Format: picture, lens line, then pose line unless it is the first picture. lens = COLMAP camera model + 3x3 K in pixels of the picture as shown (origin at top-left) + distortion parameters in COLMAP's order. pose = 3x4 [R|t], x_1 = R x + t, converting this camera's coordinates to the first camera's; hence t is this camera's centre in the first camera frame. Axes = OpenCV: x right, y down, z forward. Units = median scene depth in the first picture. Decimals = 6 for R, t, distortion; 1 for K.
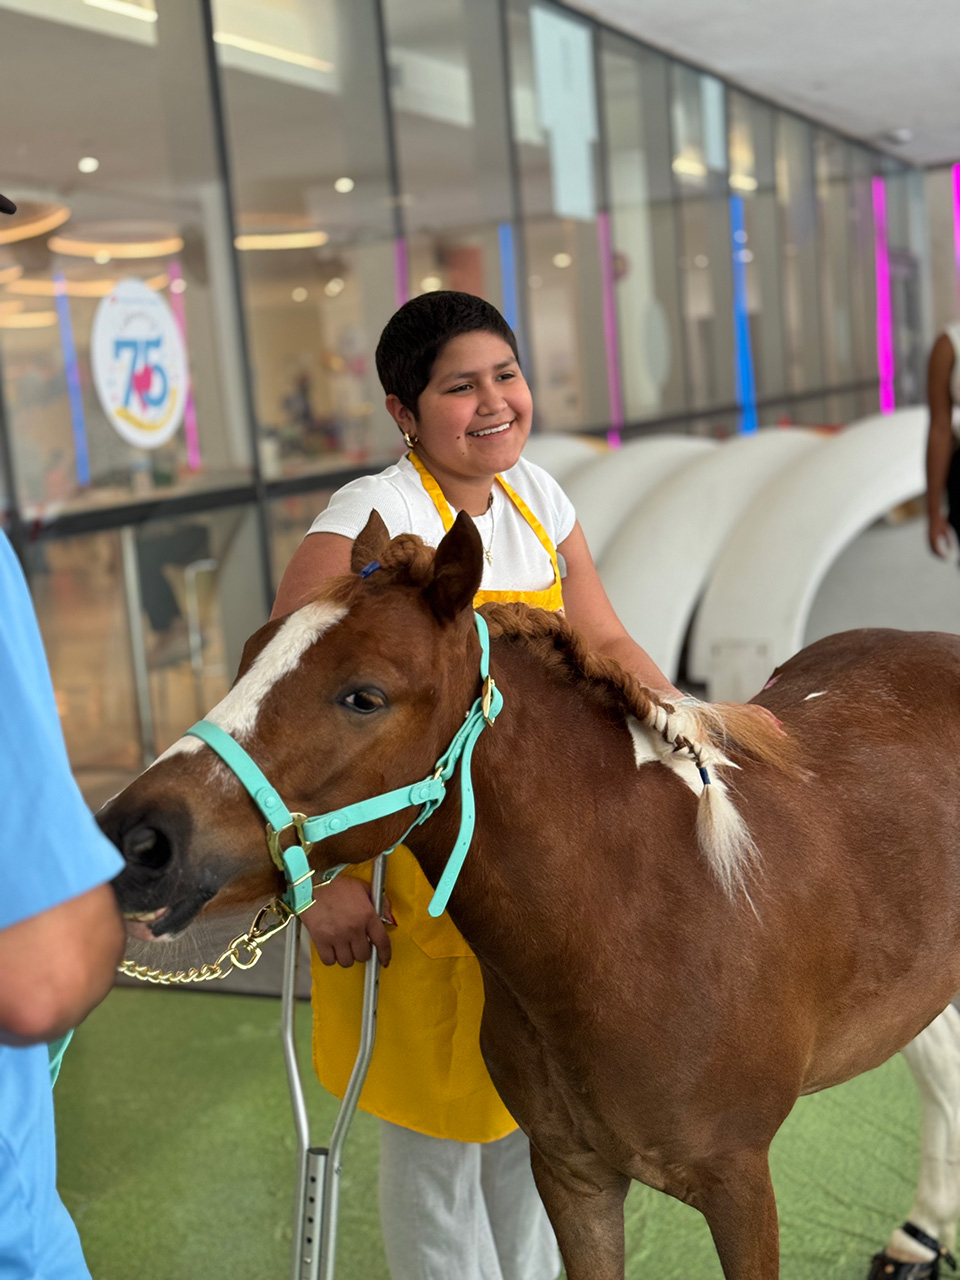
lens RADIAL K [[1757.2, 0, 474.8], [0, 1757.2, 637.4], [0, 0, 1]] dist [0.088435, 0.000000]
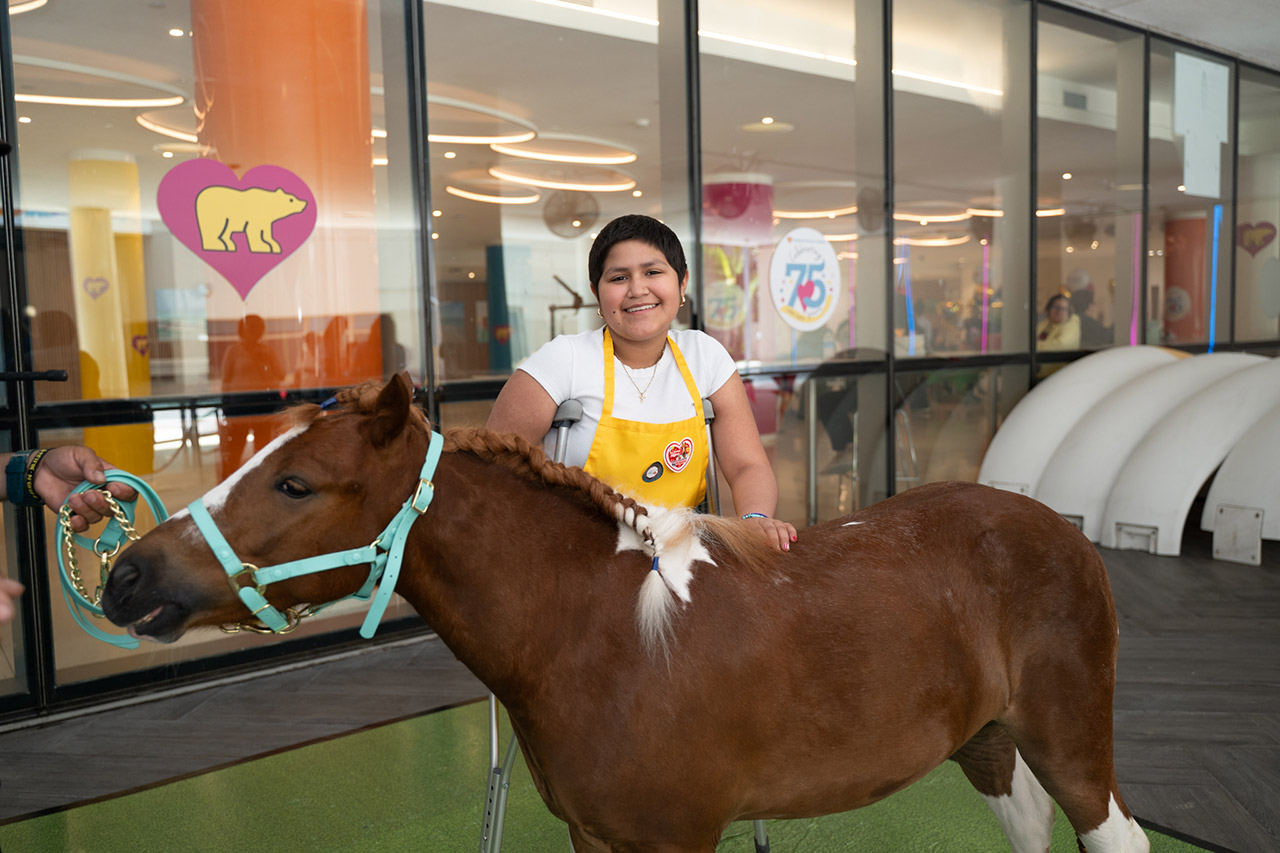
lens RADIAL K [[1073.4, 0, 607.9], [0, 1073.4, 420.4], [0, 0, 1]] dist [-0.011563, 0.000393]
pose [[0.868483, 0.105002, -0.484470, 0.491562], [-0.119683, 0.992812, 0.000628, -0.029468], [0.481054, 0.057438, 0.874808, 0.266797]]
